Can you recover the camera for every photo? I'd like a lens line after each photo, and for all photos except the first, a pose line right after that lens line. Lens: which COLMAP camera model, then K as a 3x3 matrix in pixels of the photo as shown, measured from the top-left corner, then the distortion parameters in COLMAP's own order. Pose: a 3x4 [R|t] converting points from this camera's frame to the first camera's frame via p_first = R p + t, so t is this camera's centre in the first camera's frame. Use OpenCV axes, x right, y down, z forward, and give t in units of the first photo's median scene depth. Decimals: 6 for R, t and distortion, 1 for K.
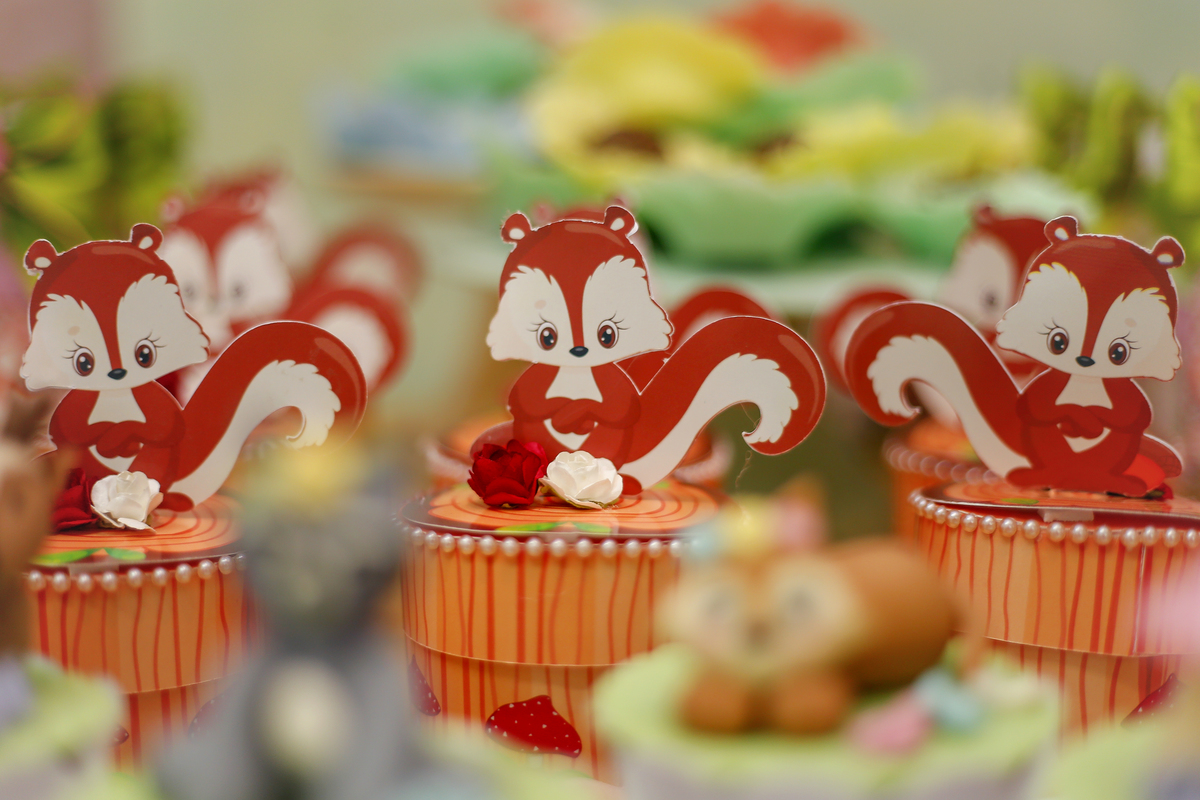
lens RADIAL K [[1813.3, 0, 588.9], [0, 1813.3, 404.9], [0, 0, 1]] dist [-0.089928, 0.000000]
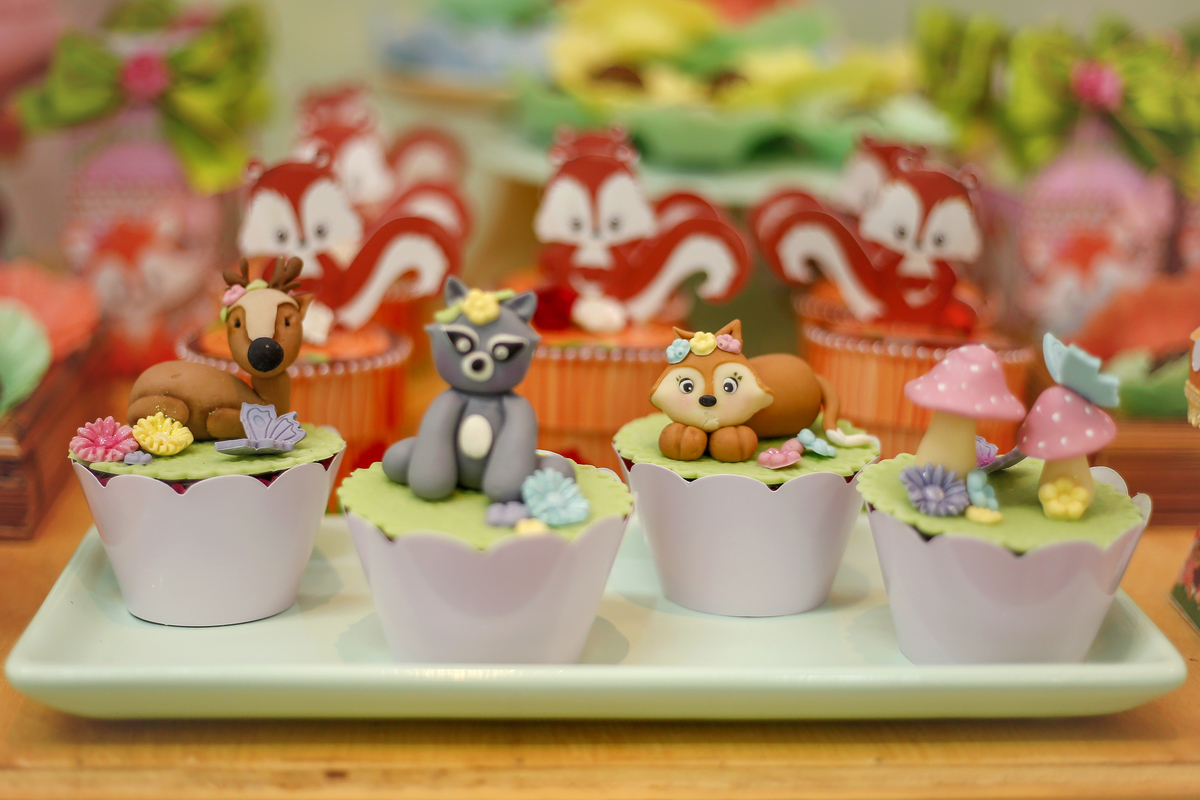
lens RADIAL K [[1813.3, 0, 606.8], [0, 1813.3, 401.9], [0, 0, 1]] dist [-0.089928, 0.000000]
pose [[0.999078, 0.013745, 0.040660, -0.056711], [-0.017162, 0.996238, 0.084939, -0.017331], [-0.039340, -0.085558, 0.995556, -0.559872]]
